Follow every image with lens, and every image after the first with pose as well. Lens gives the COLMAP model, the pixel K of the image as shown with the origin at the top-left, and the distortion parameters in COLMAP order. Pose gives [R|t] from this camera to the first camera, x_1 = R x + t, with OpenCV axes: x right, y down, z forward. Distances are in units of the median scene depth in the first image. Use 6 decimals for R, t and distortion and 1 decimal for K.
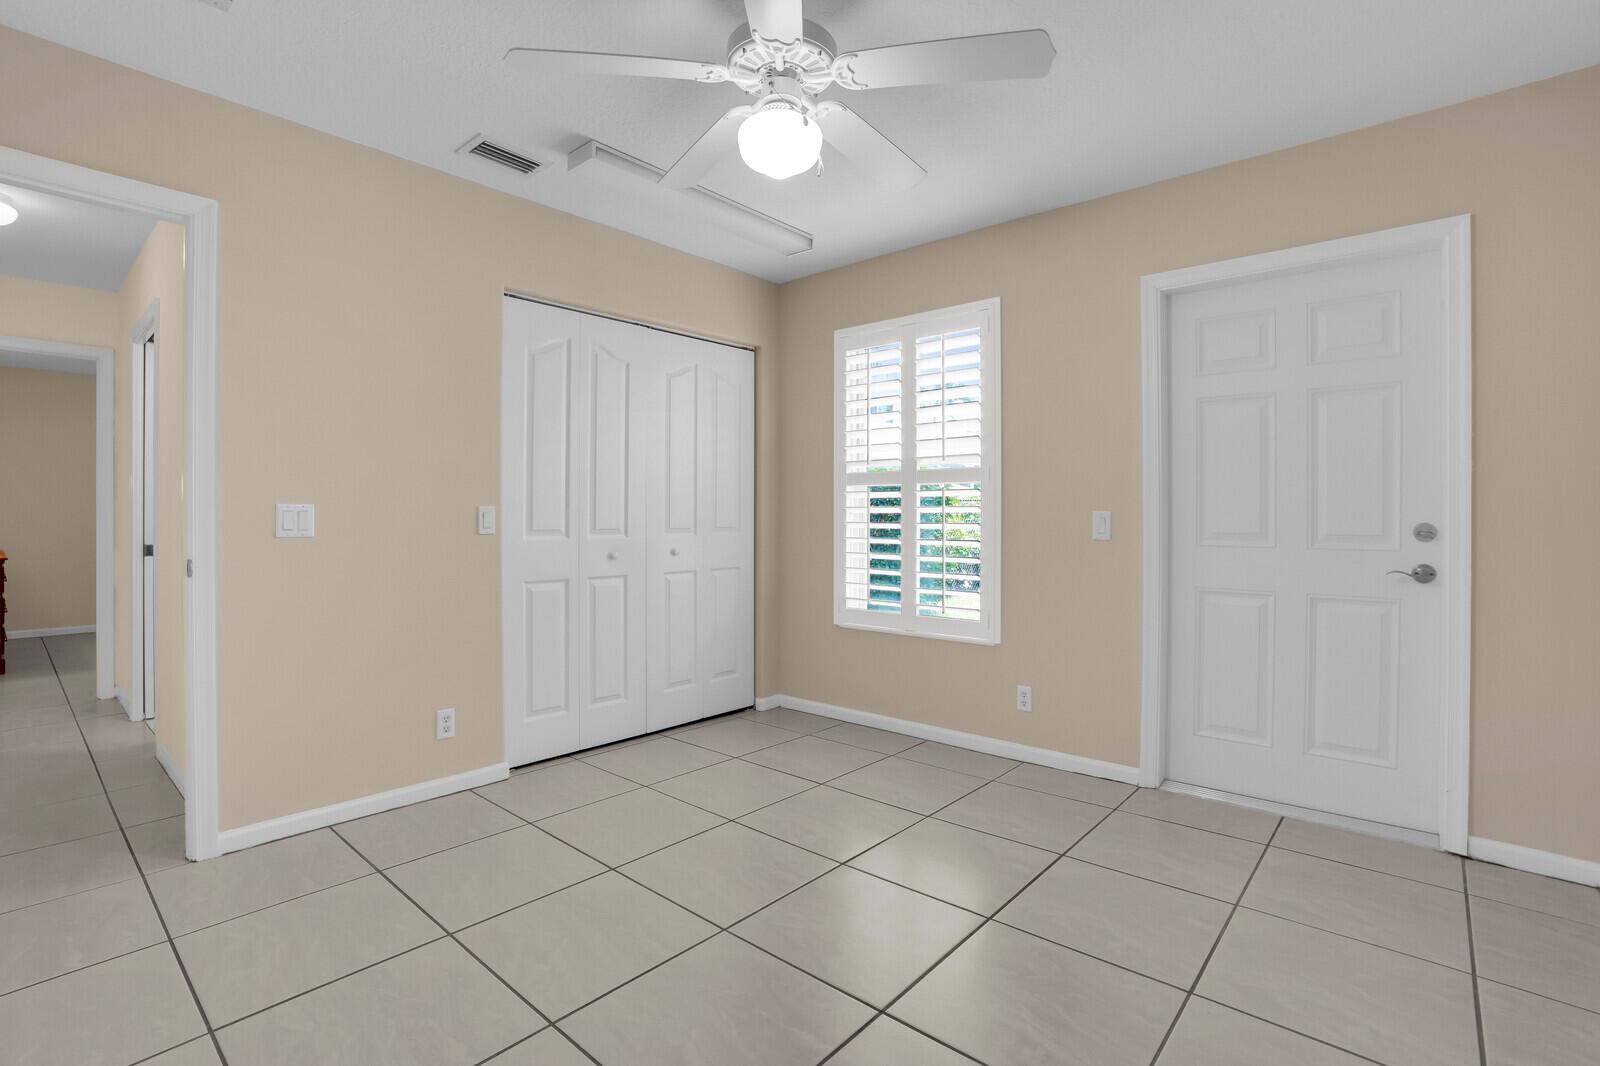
lens RADIAL K [[771.5, 0, 806.3], [0, 771.5, 513.3], [0, 0, 1]] dist [-0.029789, -0.000032]
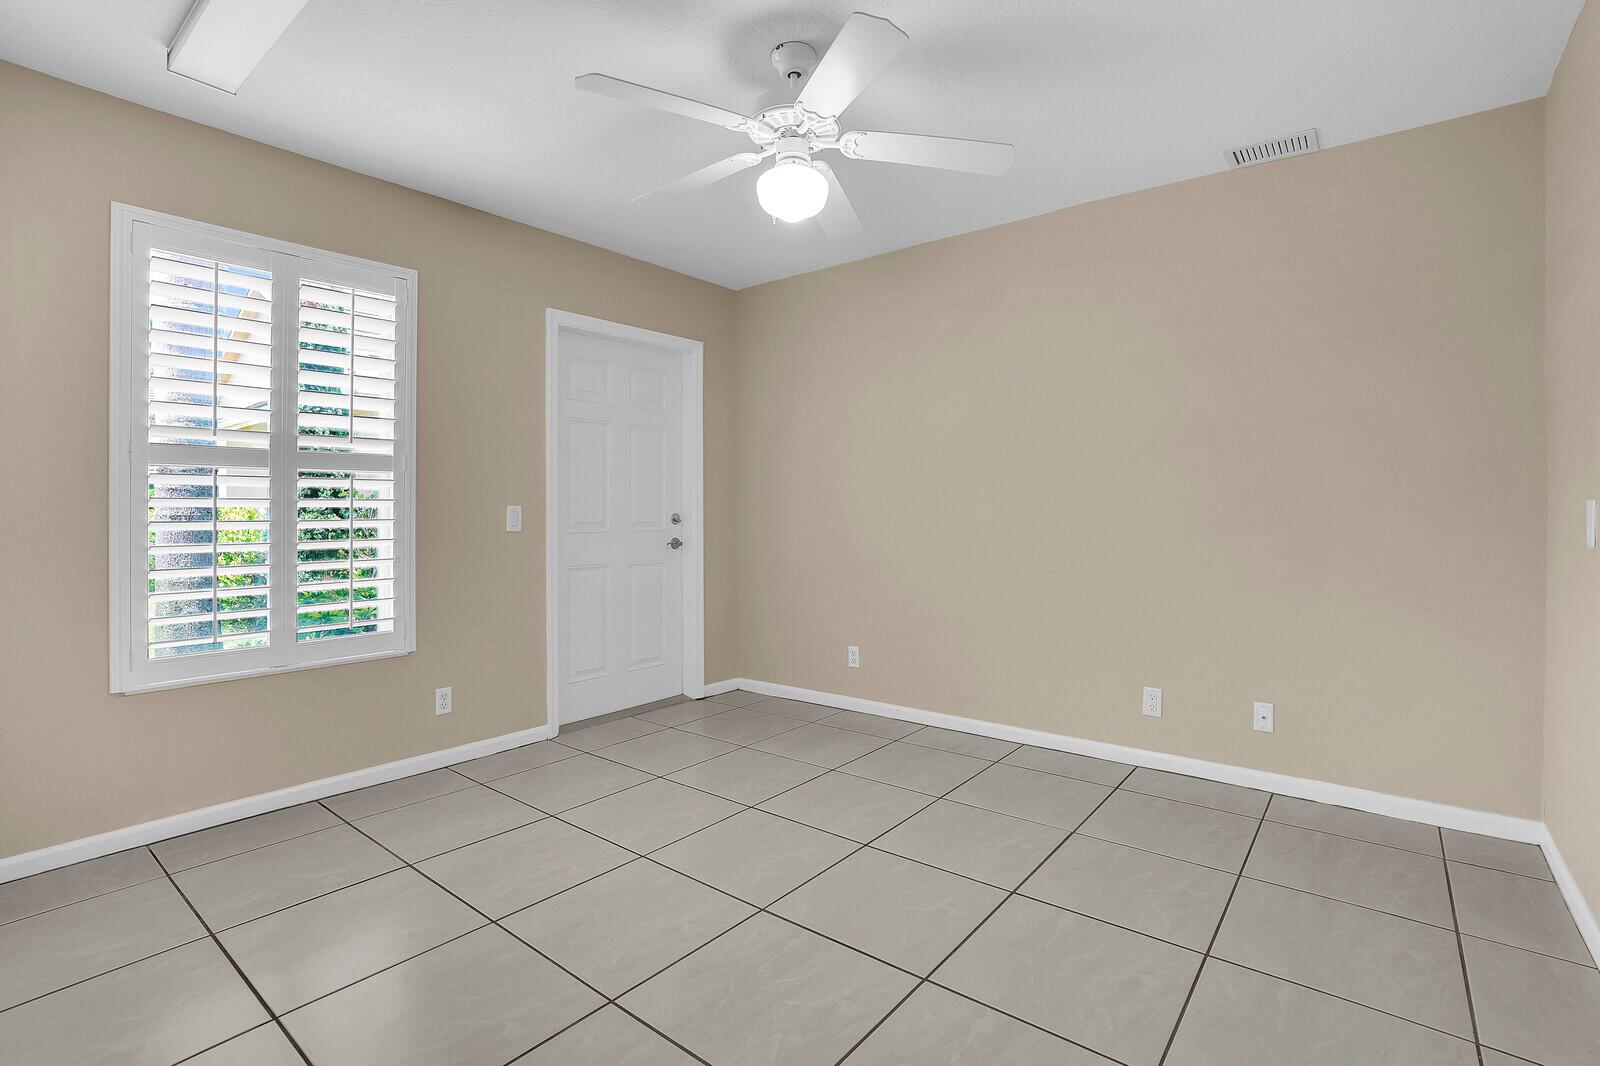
lens RADIAL K [[771.5, 0, 806.3], [0, 771.5, 513.3], [0, 0, 1]] dist [-0.029789, -0.000032]
pose [[-0.048079, -0.002444, 0.998841, -0.680587], [0.004194, 0.999988, 0.002649, 0.006219], [-0.998835, 0.004316, -0.048068, 0.584010]]
